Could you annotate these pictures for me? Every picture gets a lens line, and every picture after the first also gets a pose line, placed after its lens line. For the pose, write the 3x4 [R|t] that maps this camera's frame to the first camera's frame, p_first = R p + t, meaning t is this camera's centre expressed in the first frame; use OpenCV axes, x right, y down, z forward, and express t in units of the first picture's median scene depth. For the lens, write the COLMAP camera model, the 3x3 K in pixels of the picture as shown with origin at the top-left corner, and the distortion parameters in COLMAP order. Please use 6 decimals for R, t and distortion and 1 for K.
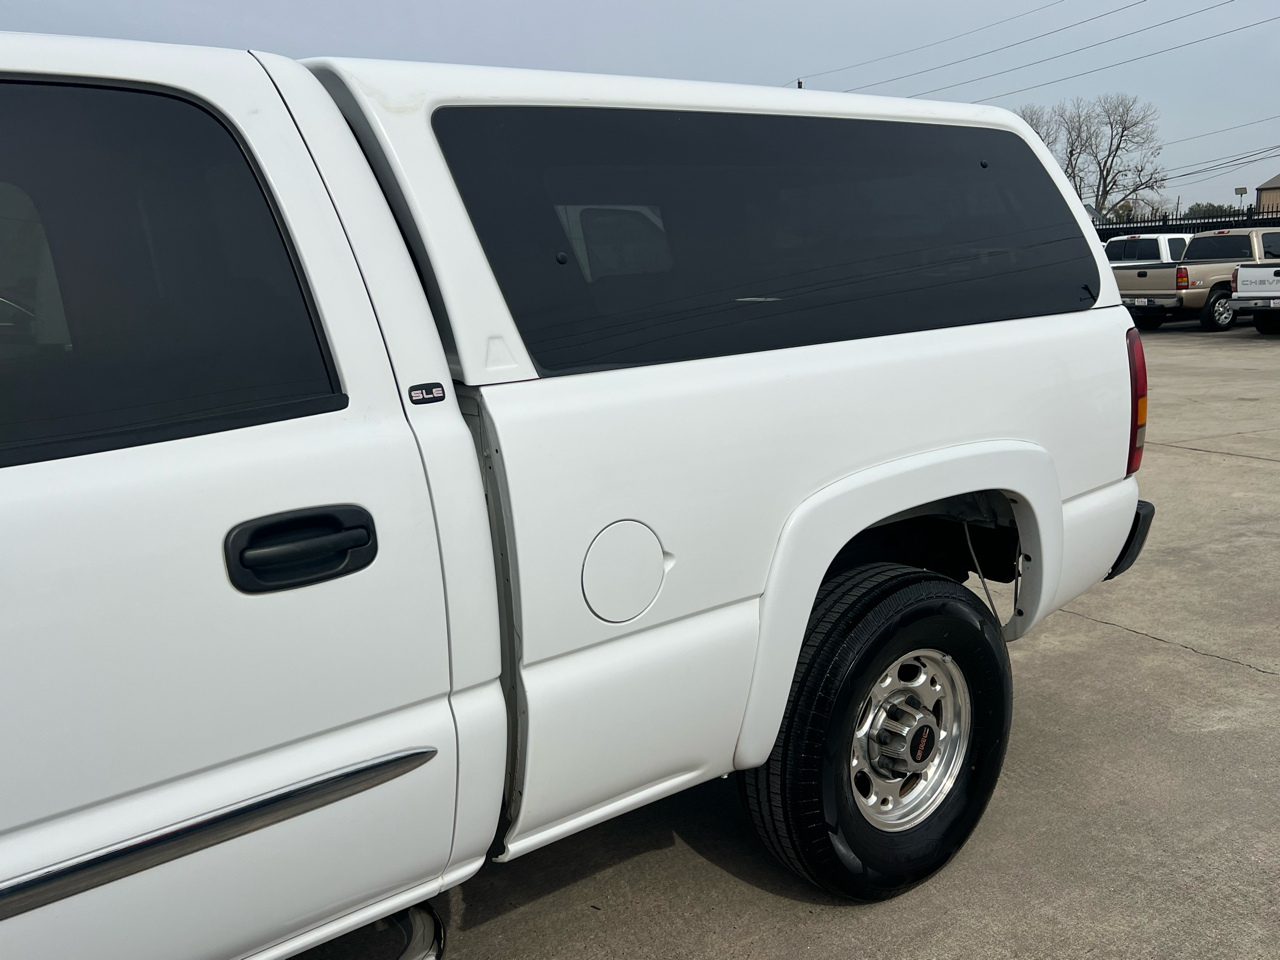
lens RADIAL K [[1050.3, 0, 644.8], [0, 1050.3, 483.7], [0, 0, 1]] dist [0.004314, -0.007268]
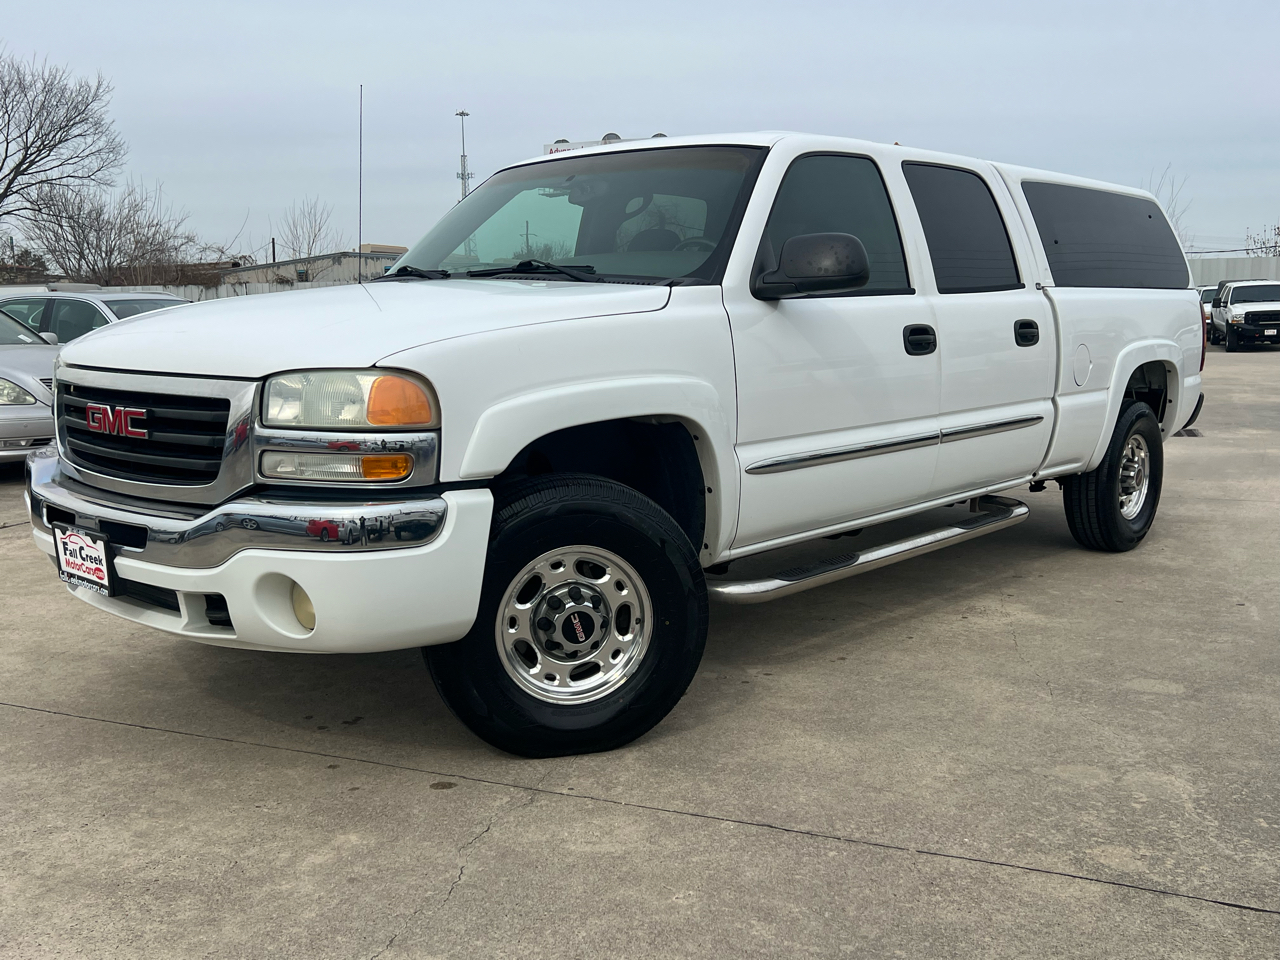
lens RADIAL K [[1107.5, 0, 656.3], [0, 1107.5, 489.4], [0, 0, 1]] dist [0.031797, -0.021369]
pose [[0.983018, 0.014888, 0.182904, -0.996662], [-0.005762, 0.998716, -0.050325, 0.344552], [-0.183418, 0.048417, 0.981842, -0.945533]]
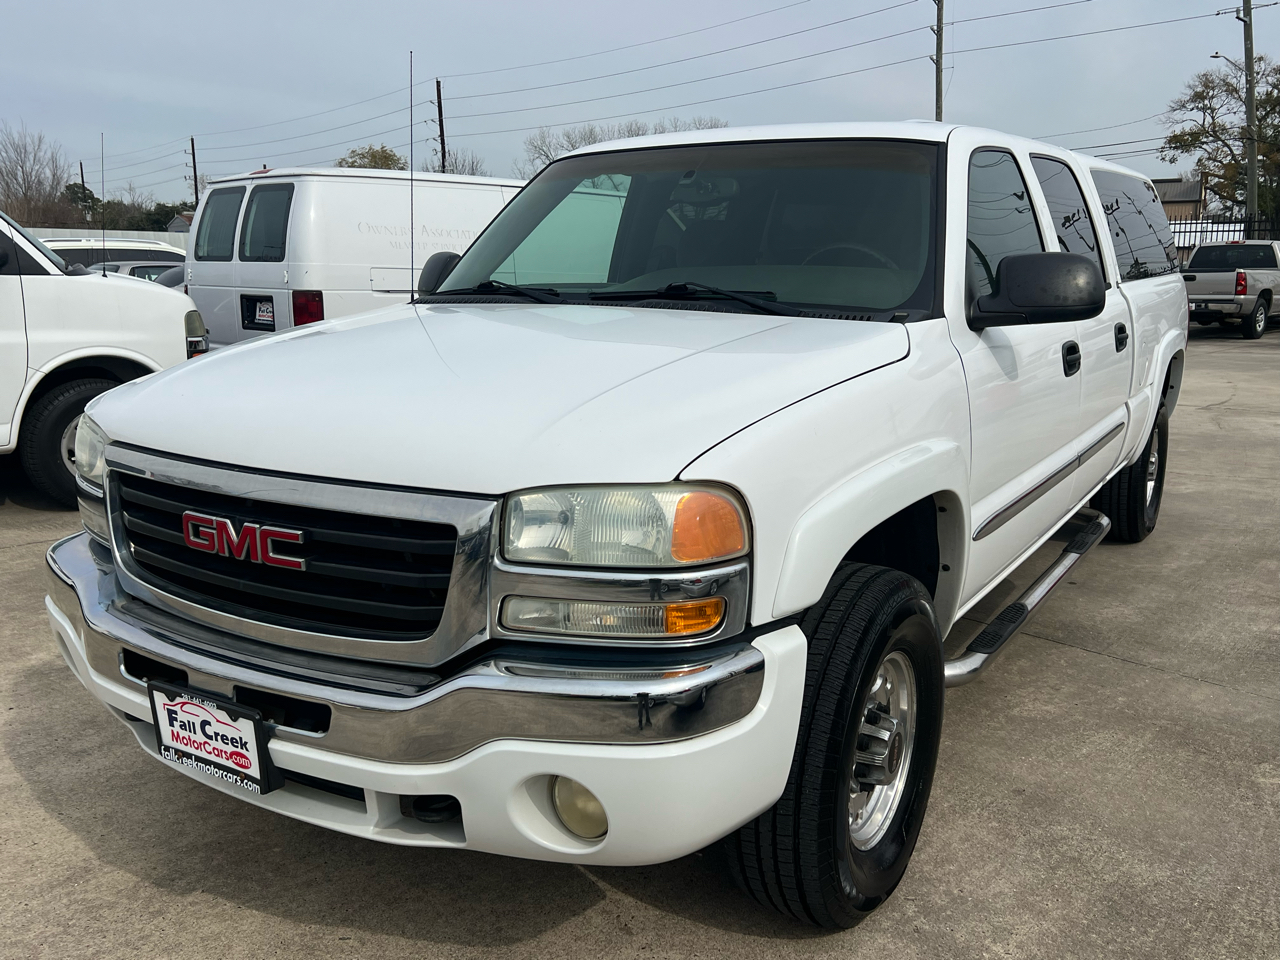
lens RADIAL K [[1050.3, 0, 644.8], [0, 1050.3, 483.7], [0, 0, 1]] dist [0.004314, -0.007268]
pose [[0.940515, -0.032984, 0.338146, -1.278202], [0.032357, 0.999448, 0.007494, 0.200382], [-0.338207, 0.003893, 0.941064, -0.596781]]
